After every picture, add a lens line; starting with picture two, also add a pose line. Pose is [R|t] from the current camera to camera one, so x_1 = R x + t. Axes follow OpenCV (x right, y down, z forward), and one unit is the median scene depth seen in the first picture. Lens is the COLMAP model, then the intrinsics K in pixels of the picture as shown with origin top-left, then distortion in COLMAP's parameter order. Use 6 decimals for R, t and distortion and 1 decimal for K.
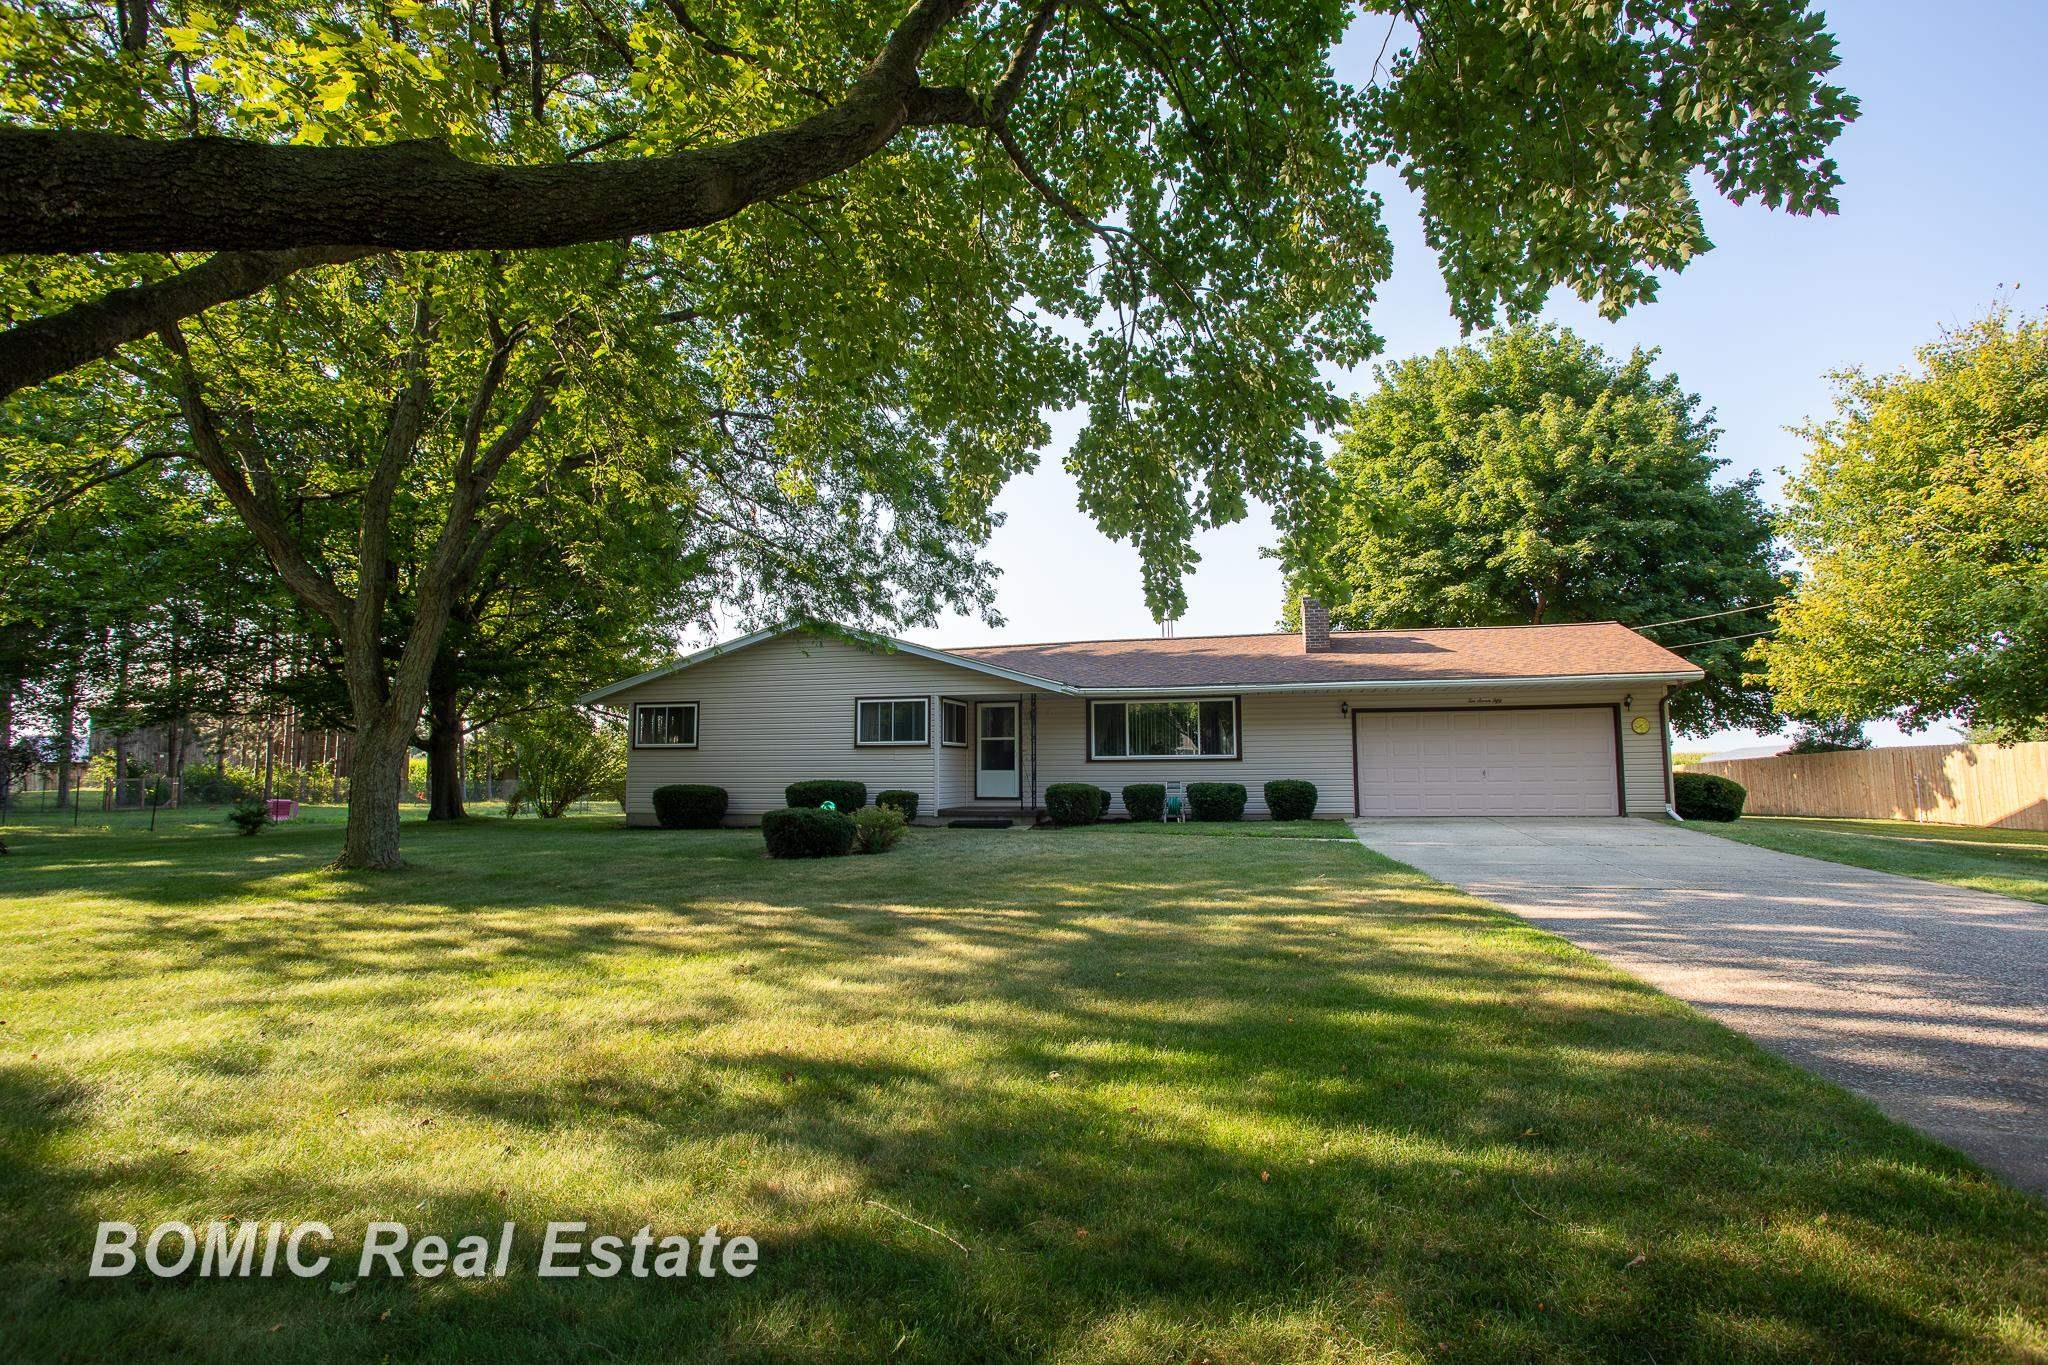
lens RADIAL K [[1001.7, 0, 1031.0], [0, 1001.7, 675.0], [0, 0, 1]] dist [-0.067086, 0.027524]
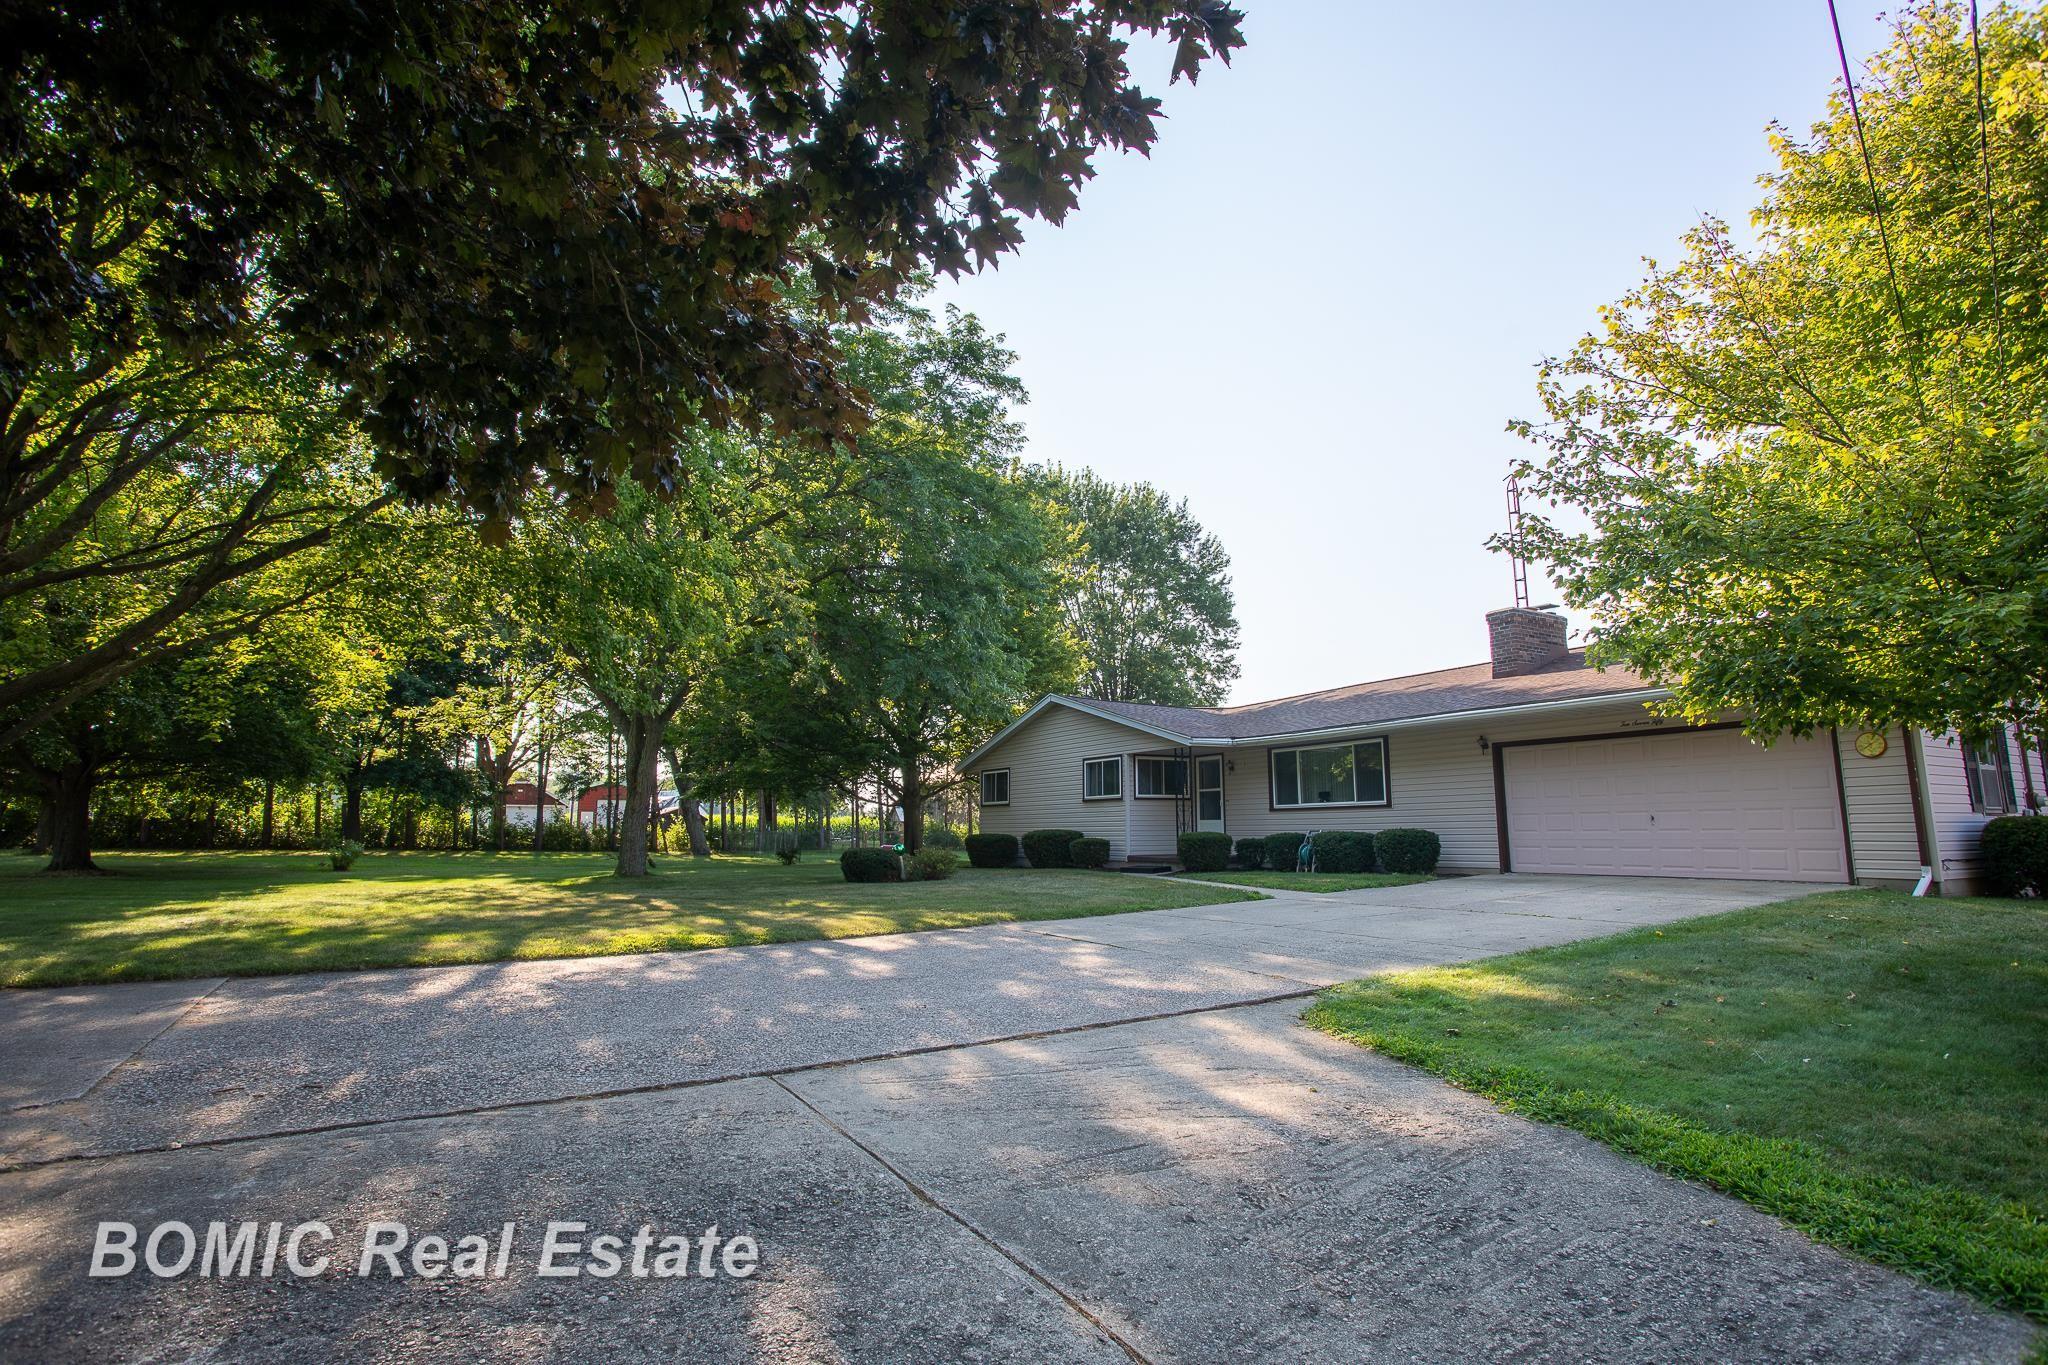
lens RADIAL K [[1001.7, 0, 1031.0], [0, 1001.7, 675.0], [0, 0, 1]] dist [-0.067086, 0.027524]
pose [[0.716012, -0.108745, -0.689566, 0.615435], [0.077072, 0.994068, -0.076738, 0.010088], [0.693820, 0.001799, 0.720146, 0.110832]]
